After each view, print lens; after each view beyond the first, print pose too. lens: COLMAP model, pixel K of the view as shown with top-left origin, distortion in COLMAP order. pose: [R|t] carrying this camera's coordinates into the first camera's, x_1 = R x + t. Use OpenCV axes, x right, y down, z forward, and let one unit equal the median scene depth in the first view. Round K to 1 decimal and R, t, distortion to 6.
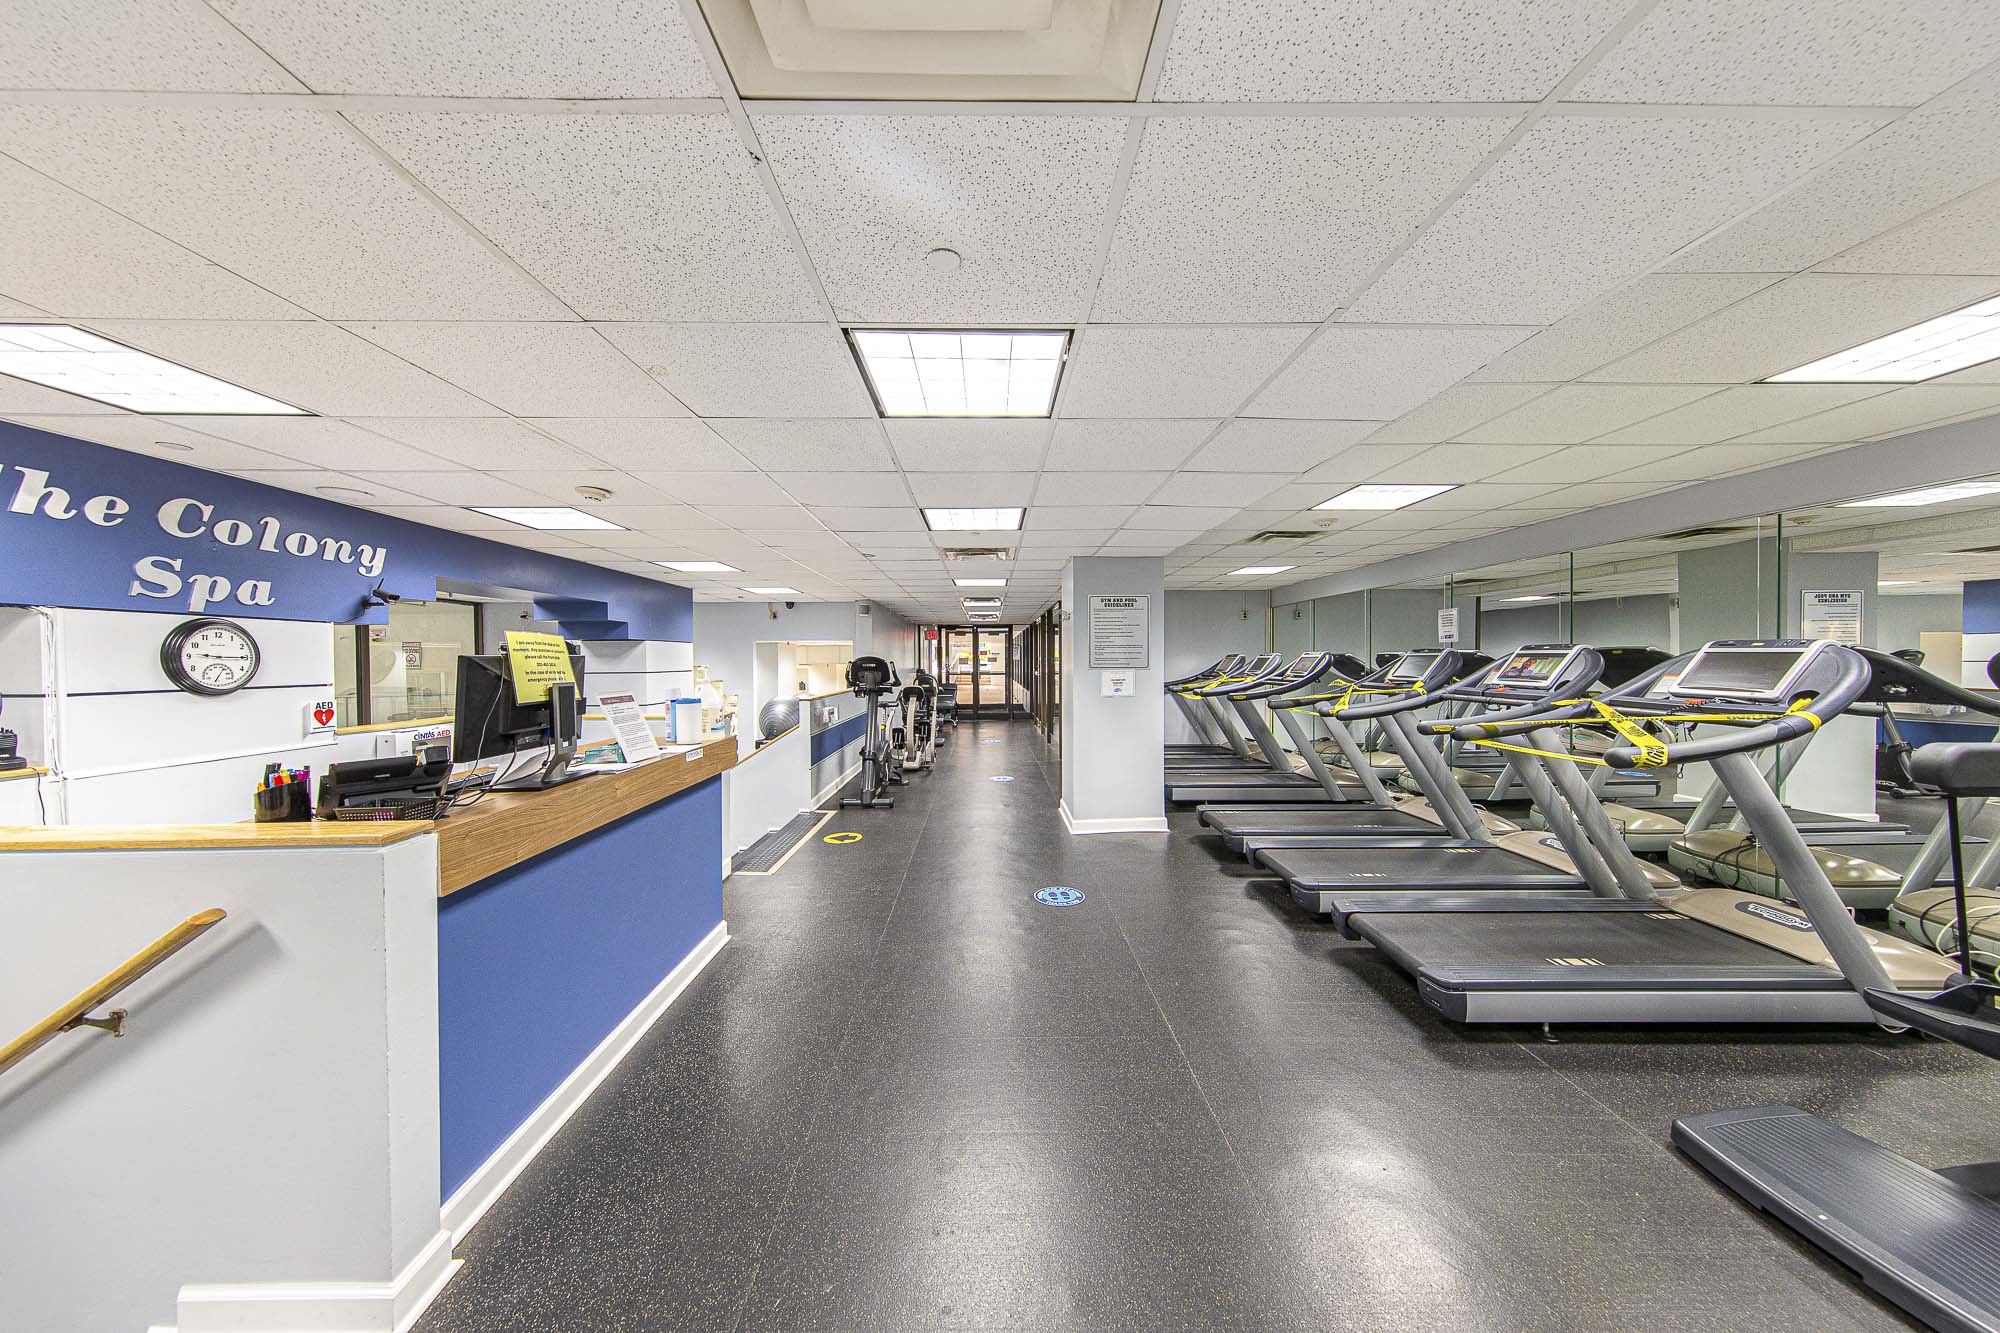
lens RADIAL K [[629.0, 0, 1000.0], [0, 629.0, 666.5], [0, 0, 1]] dist [0.001355, 0.000134]
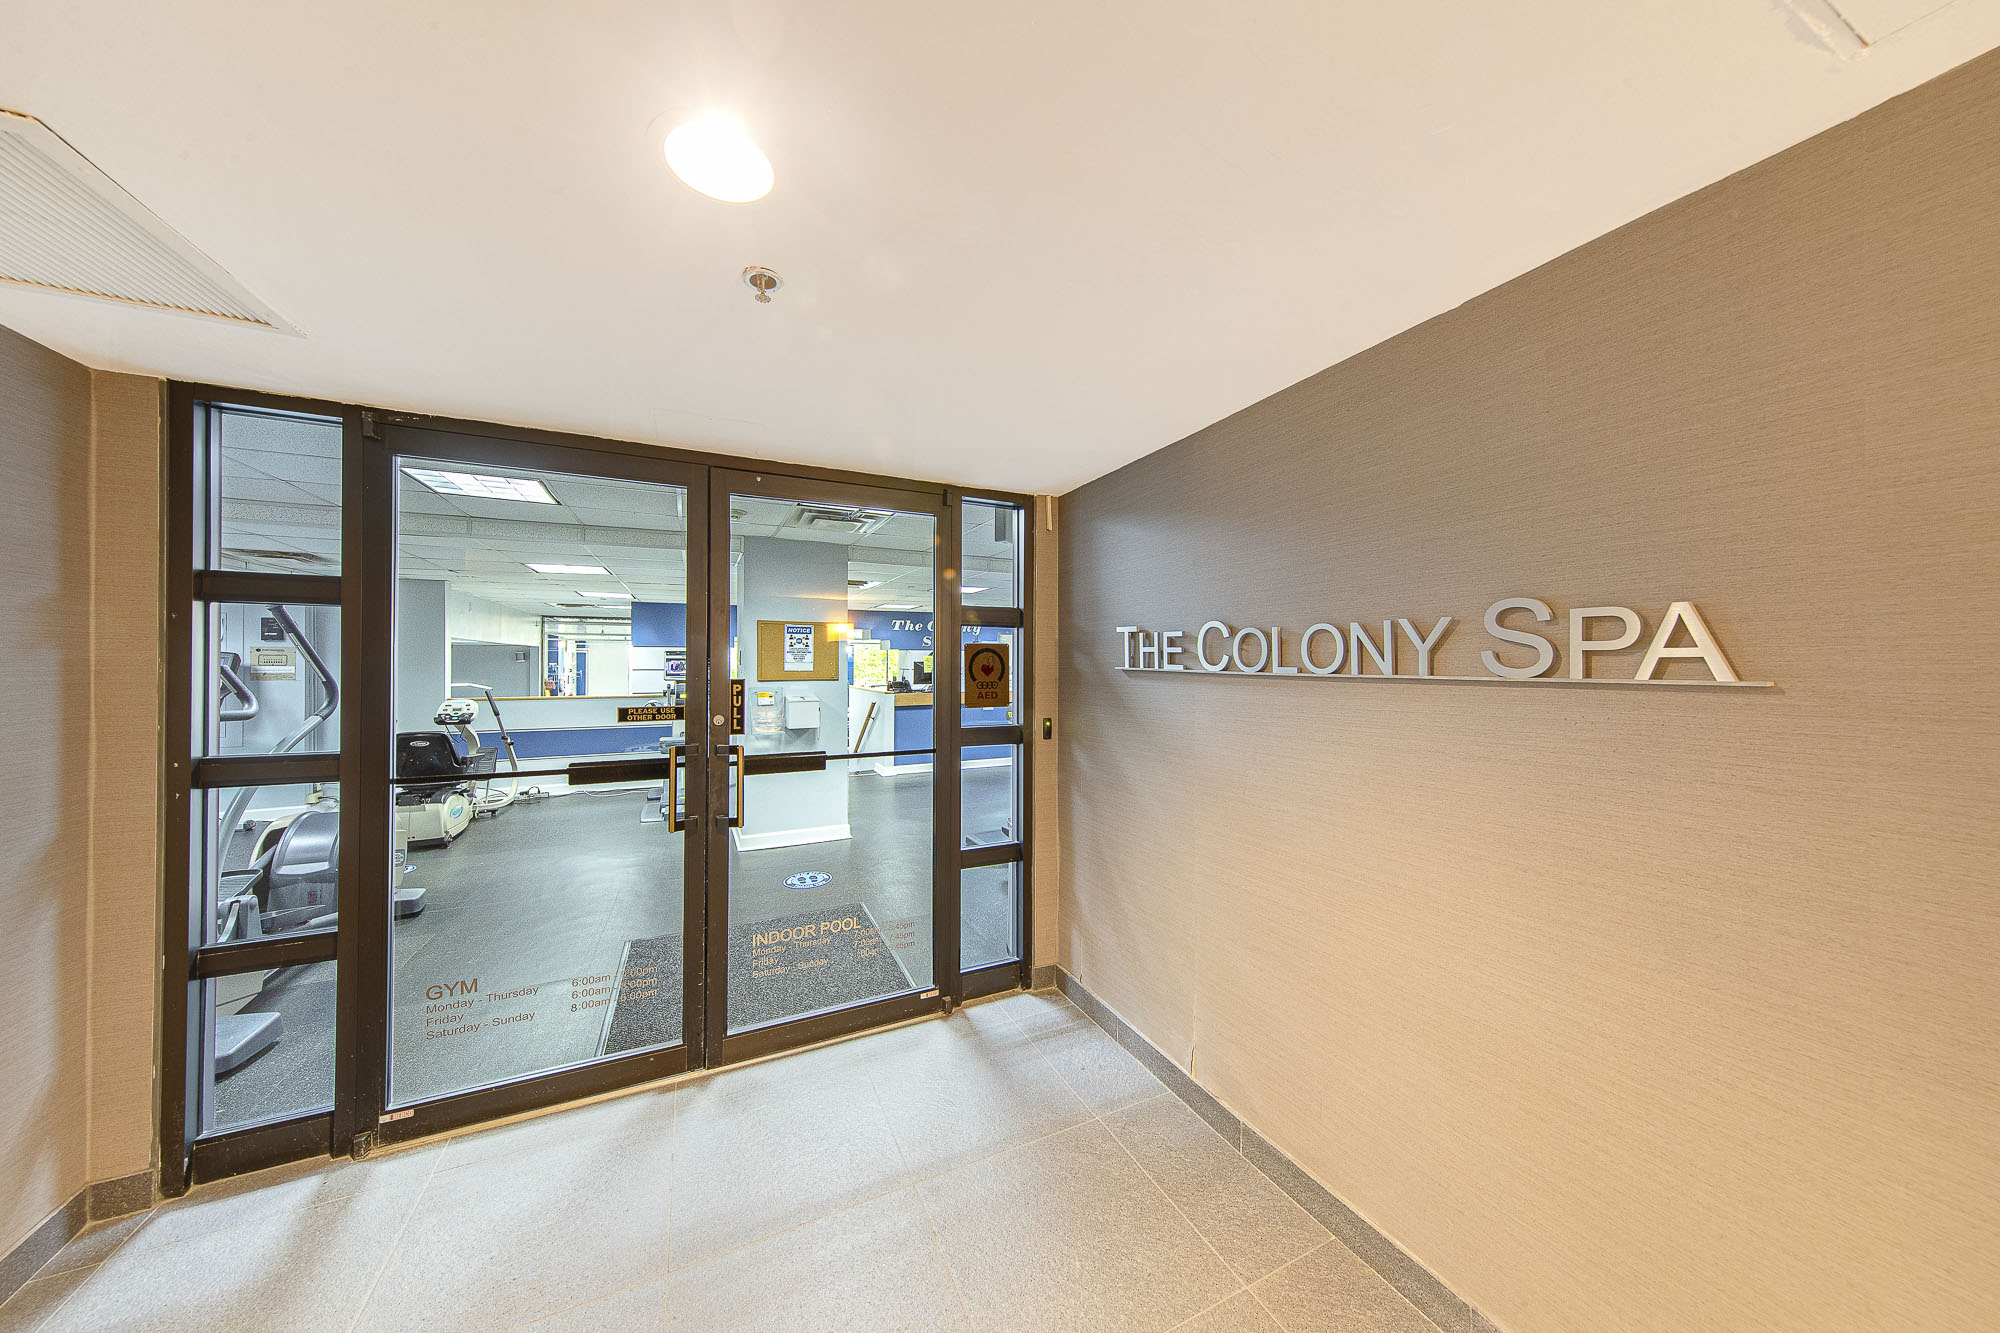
lens RADIAL K [[666.7, 0, 1003.3], [0, 666.7, 647.7], [0, 0, 1]] dist [-0.000355, -0.000044]
pose [[0.402932, -0.011914, -0.915152, 2.661665], [-0.010027, 0.999798, -0.017431, -0.028651], [0.915175, 0.016200, 0.402731, -0.270524]]
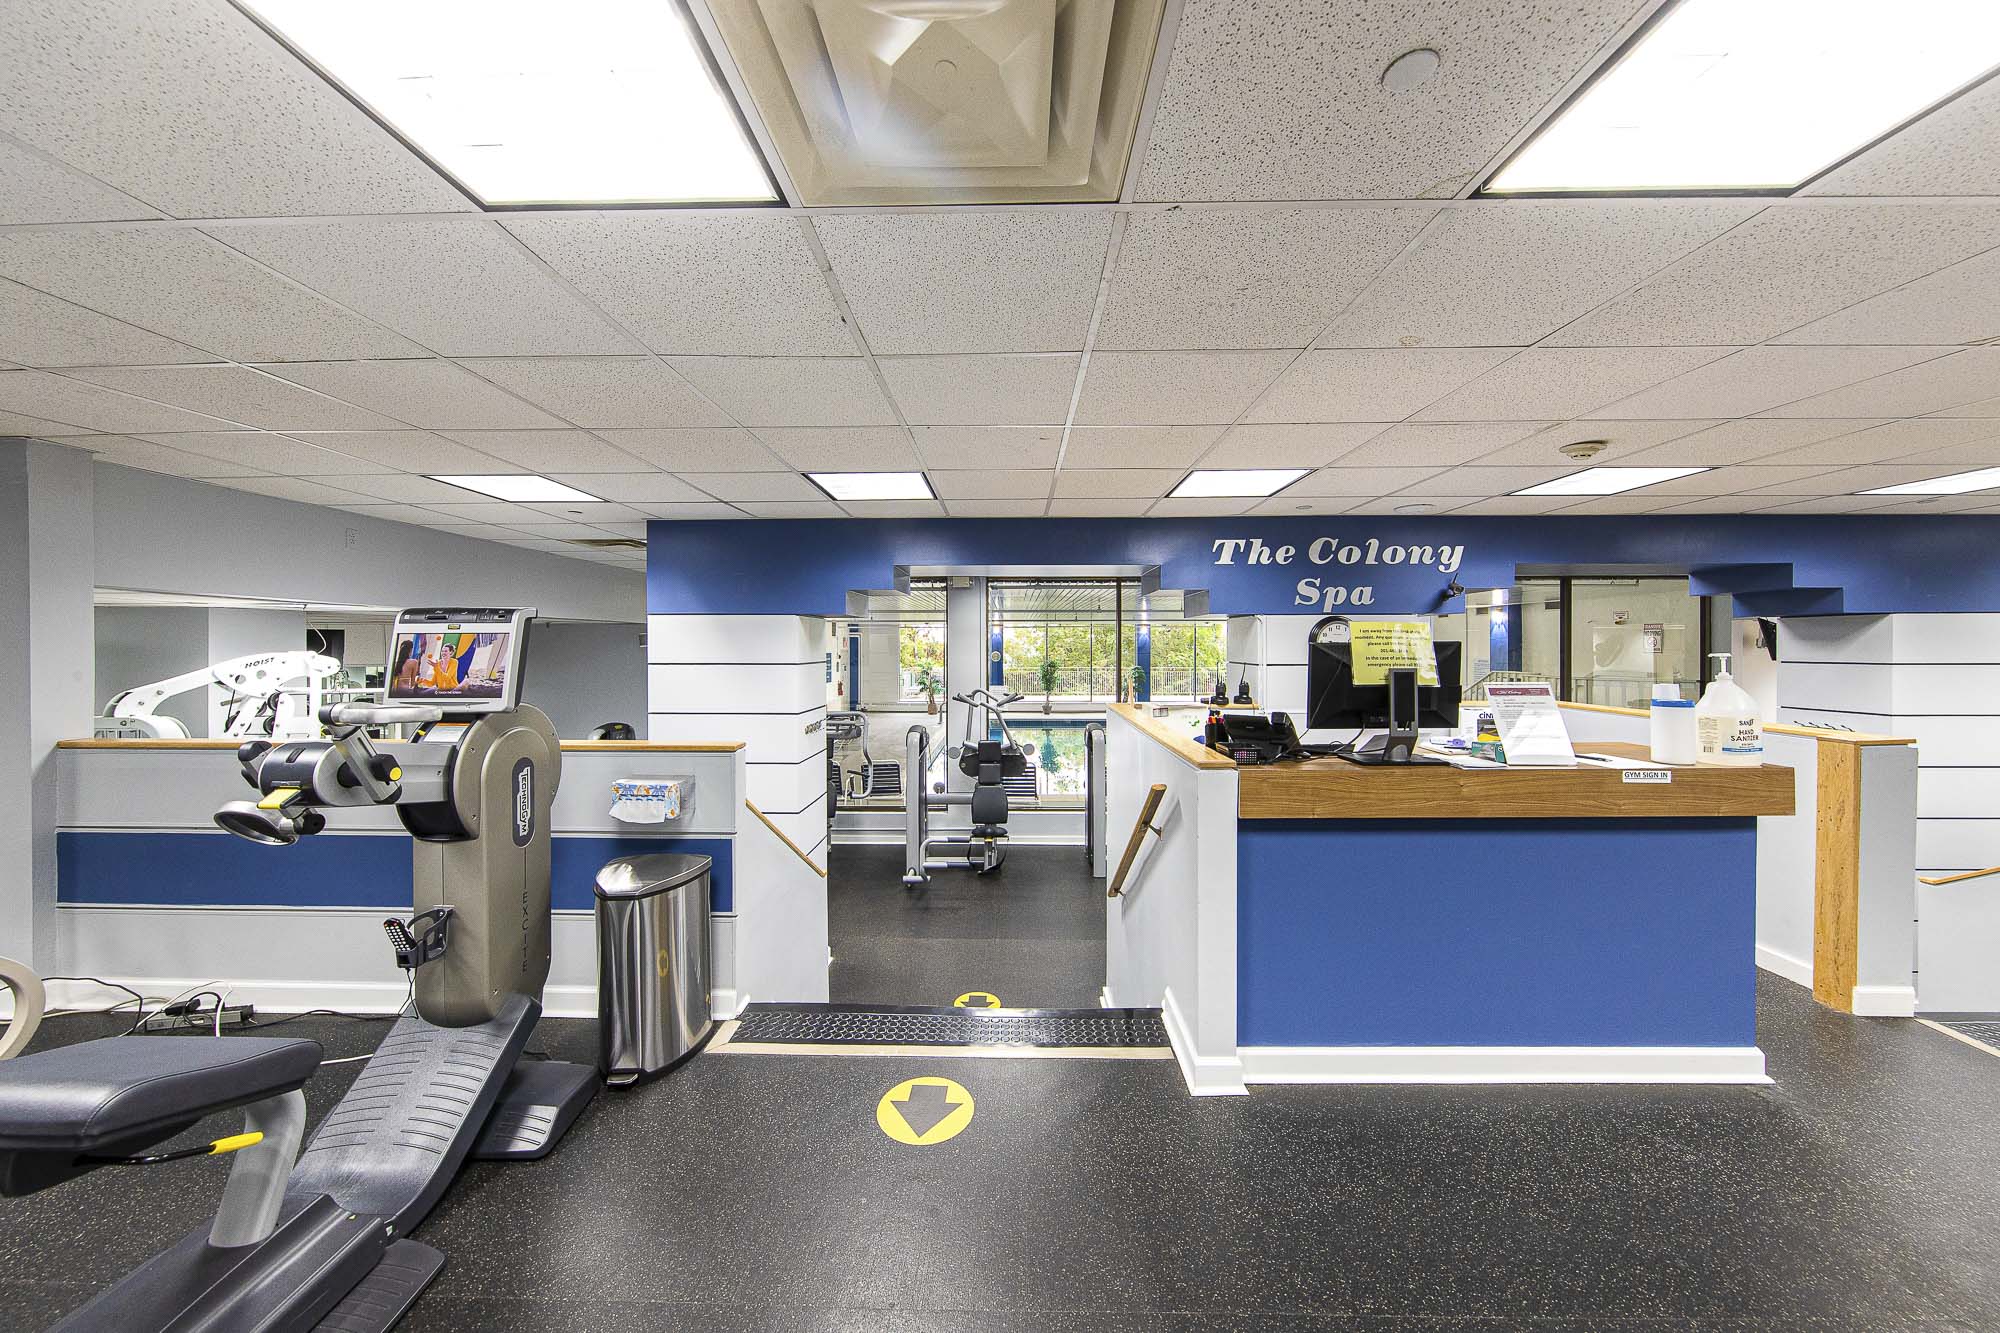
lens RADIAL K [[666.7, 0, 1003.3], [0, 666.7, 647.7], [0, 0, 1]] dist [-0.000355, -0.000044]
pose [[-0.035568, 0.006911, -0.999343, 0.325017], [-0.008338, 0.999939, 0.007212, -0.008352], [0.999332, 0.008589, -0.035508, 0.289228]]
